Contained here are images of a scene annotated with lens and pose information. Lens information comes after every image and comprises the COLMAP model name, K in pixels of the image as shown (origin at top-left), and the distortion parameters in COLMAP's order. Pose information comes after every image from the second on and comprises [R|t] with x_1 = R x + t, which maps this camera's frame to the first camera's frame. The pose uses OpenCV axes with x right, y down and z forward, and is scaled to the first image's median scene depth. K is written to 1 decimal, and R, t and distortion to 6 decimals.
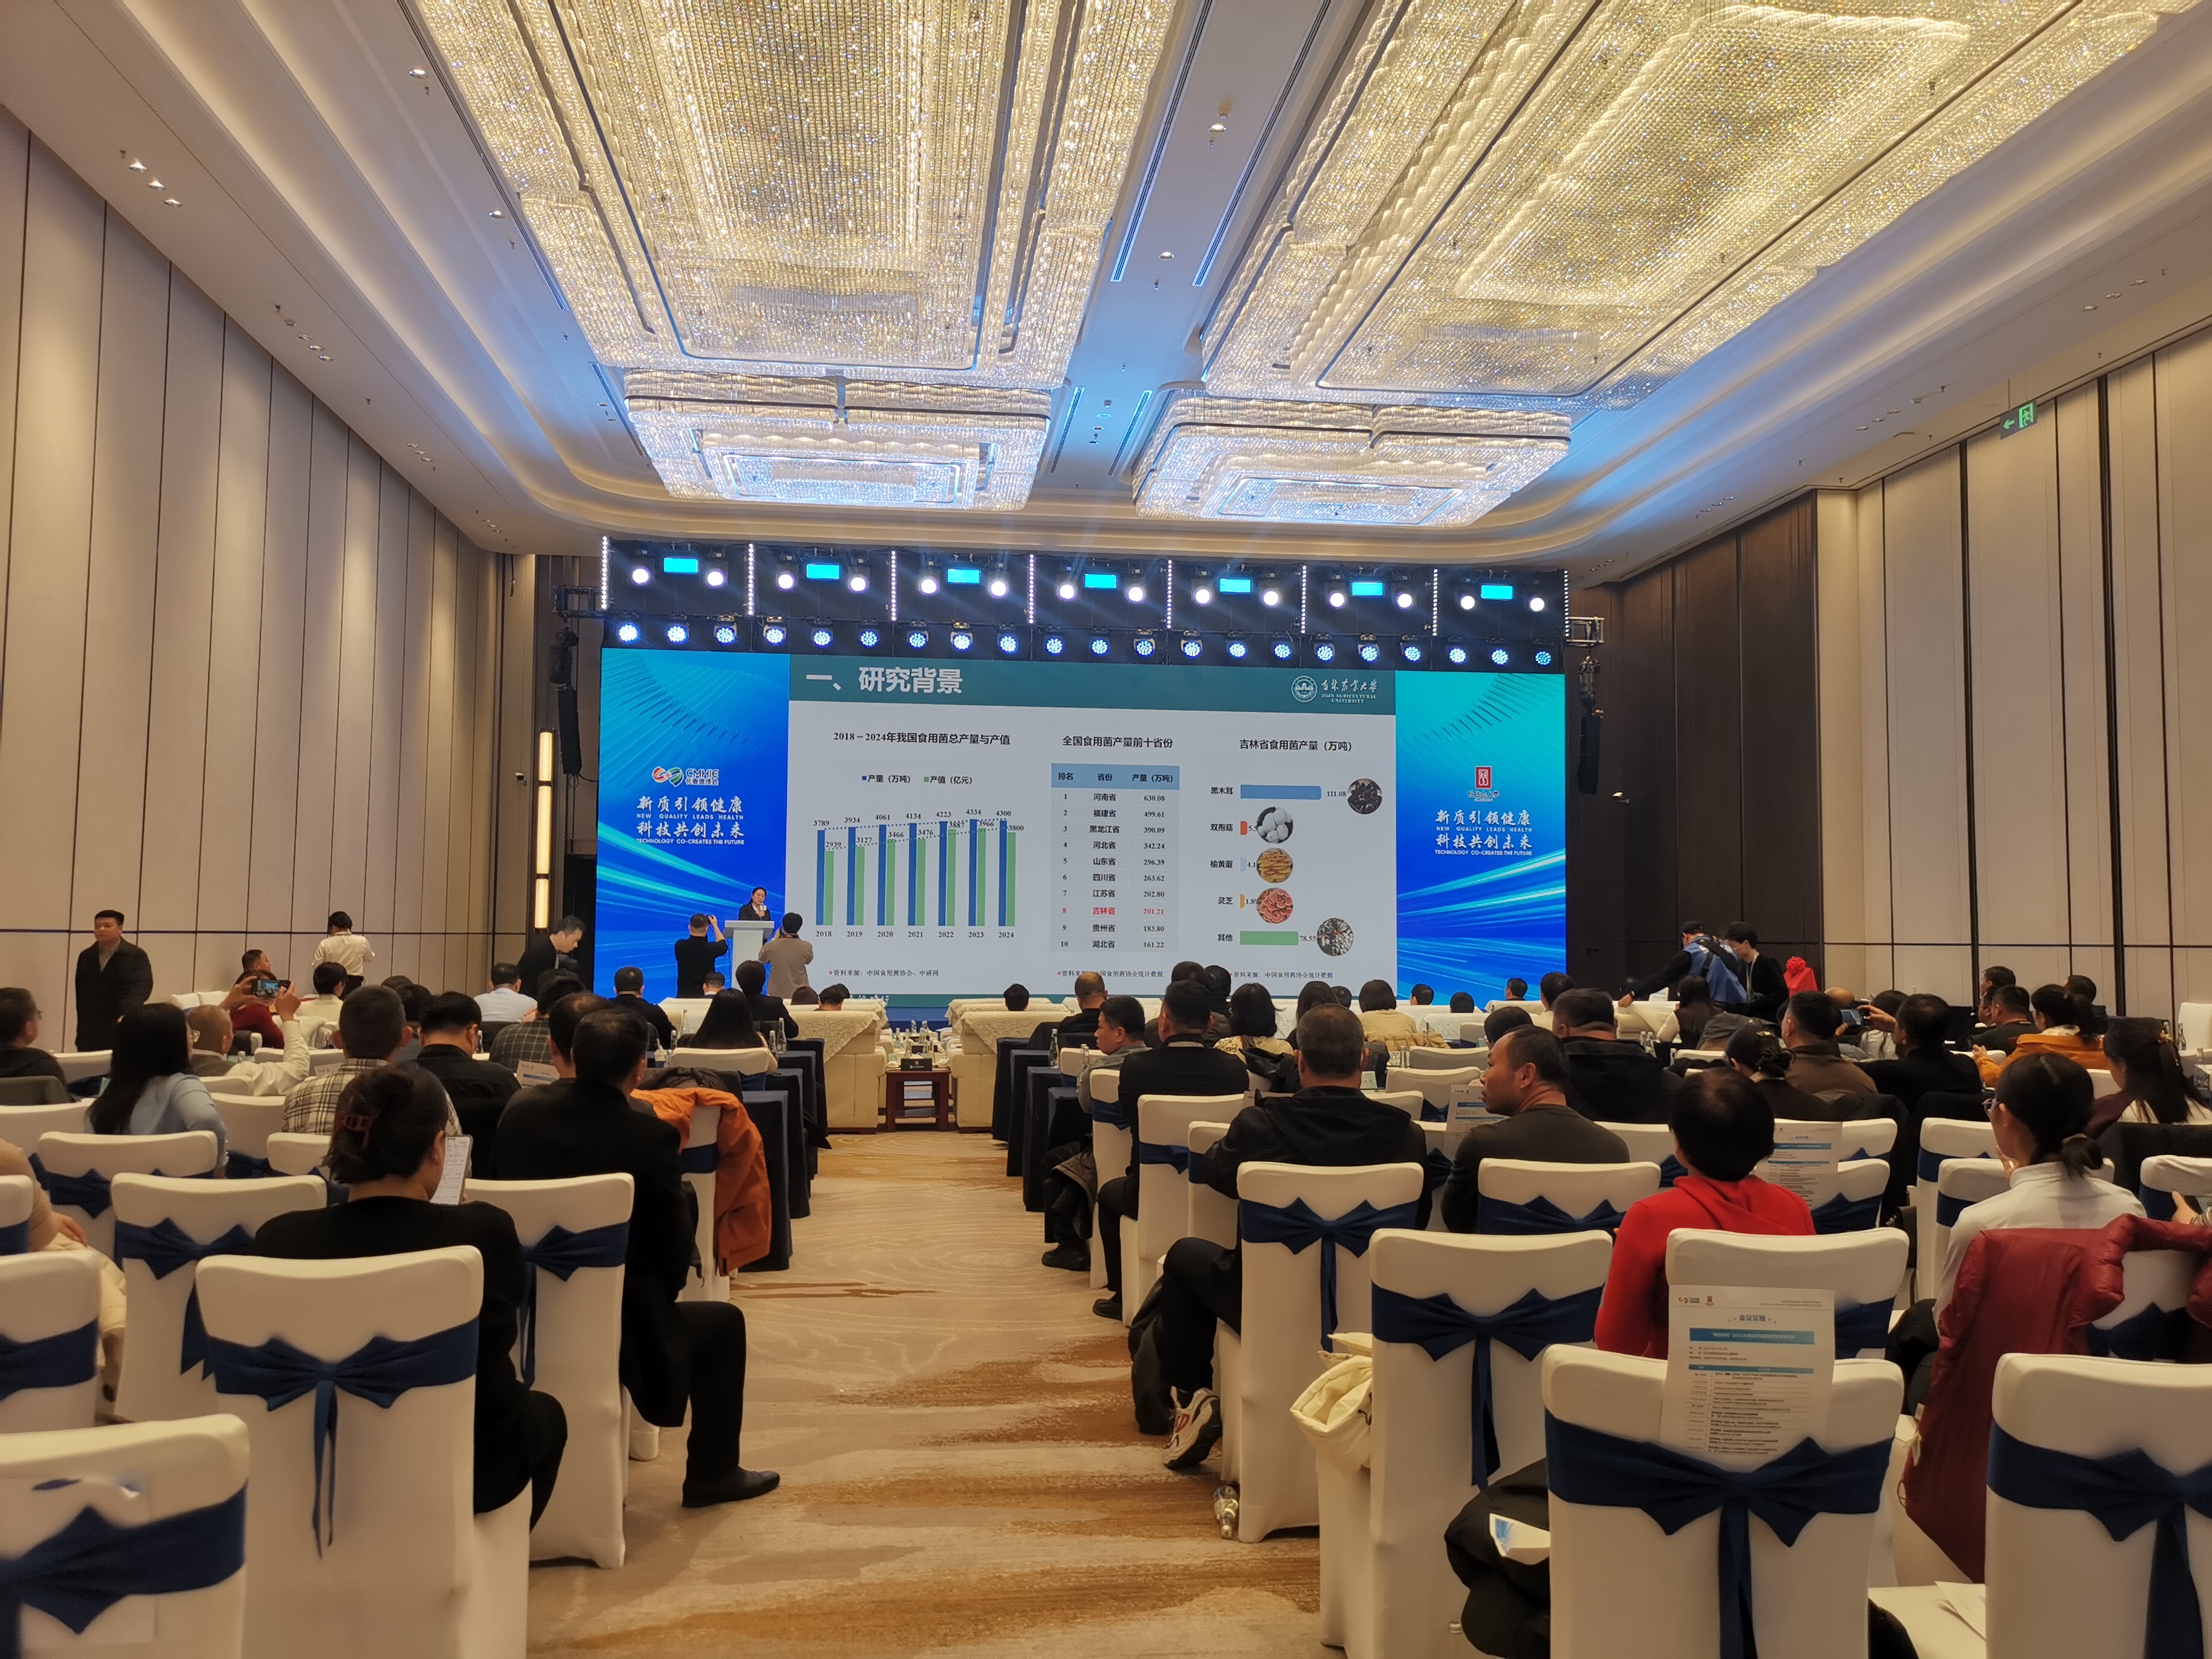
lens RADIAL K [[1712.7, 0, 1113.8], [0, 1712.7, 830.3], [0, 0, 1]] dist [0.048343, -0.017931]
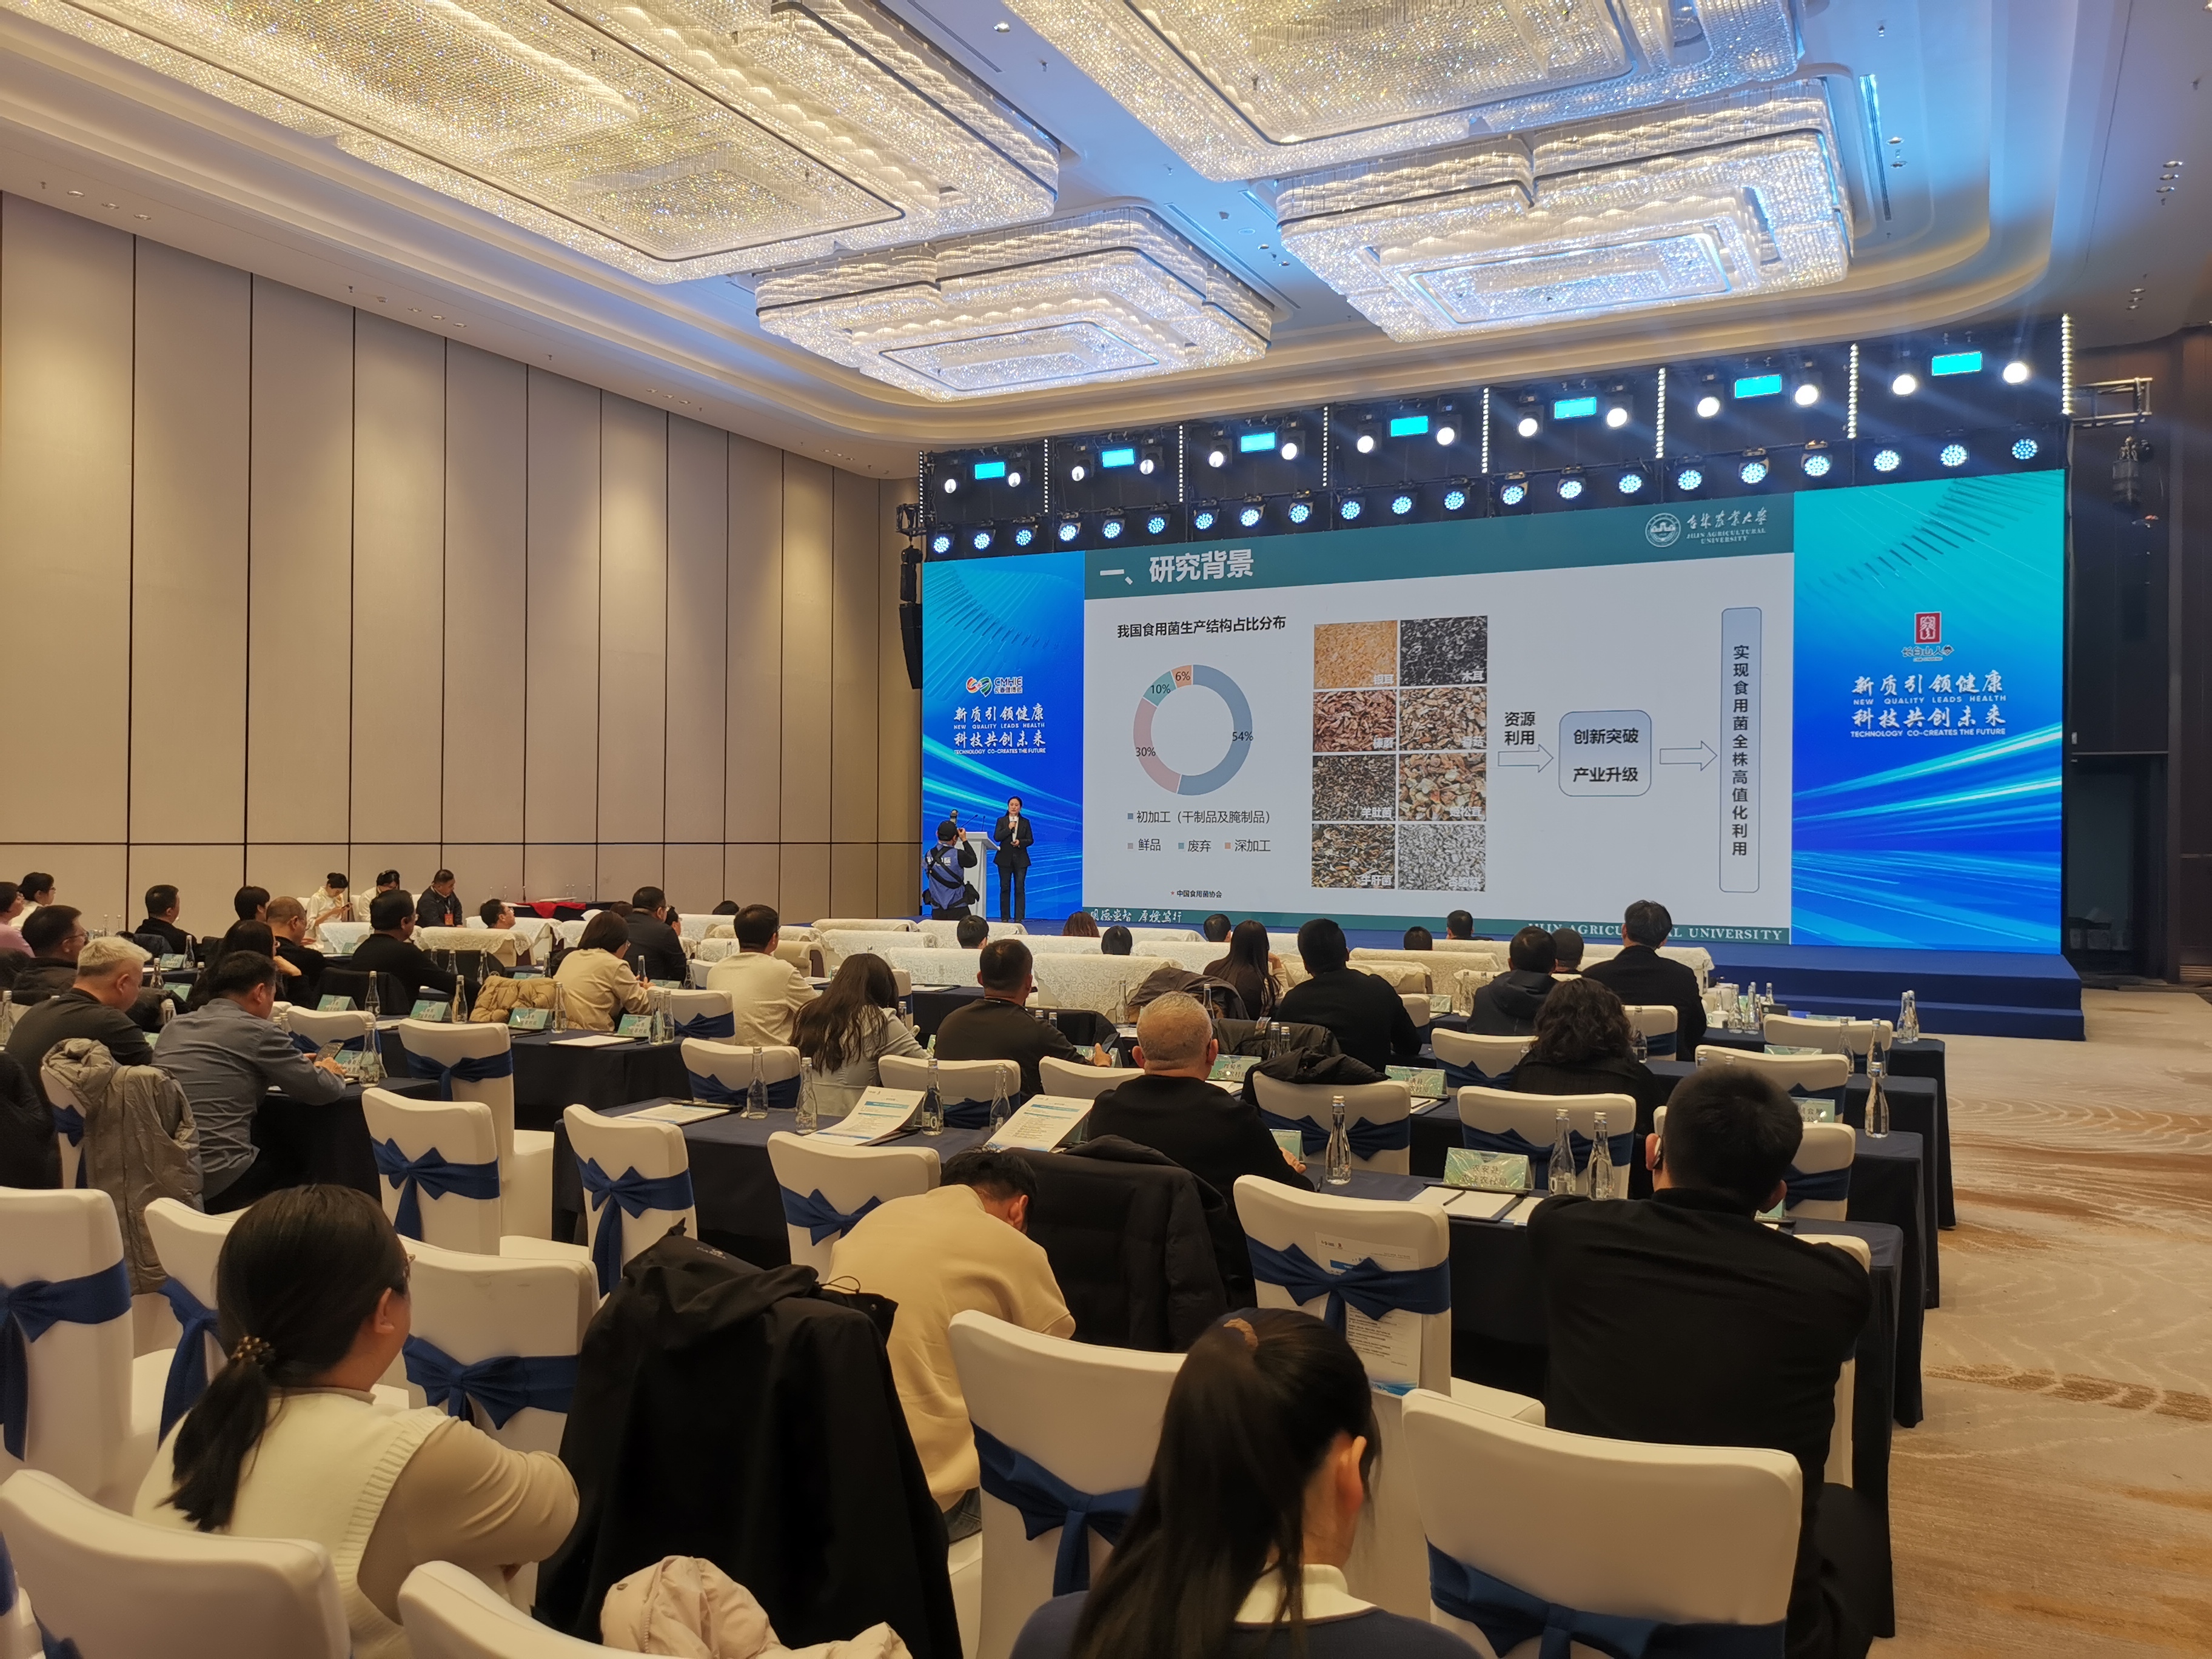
lens RADIAL K [[1712.7, 0, 1107.1], [0, 1712.7, 825.9], [0, 0, 1]] dist [0.048343, -0.017931]
pose [[0.831327, -0.005068, -0.555761, 0.345502], [0.037160, 0.998228, 0.046483, 0.005741], [0.554540, -0.059295, 0.830042, 0.210478]]
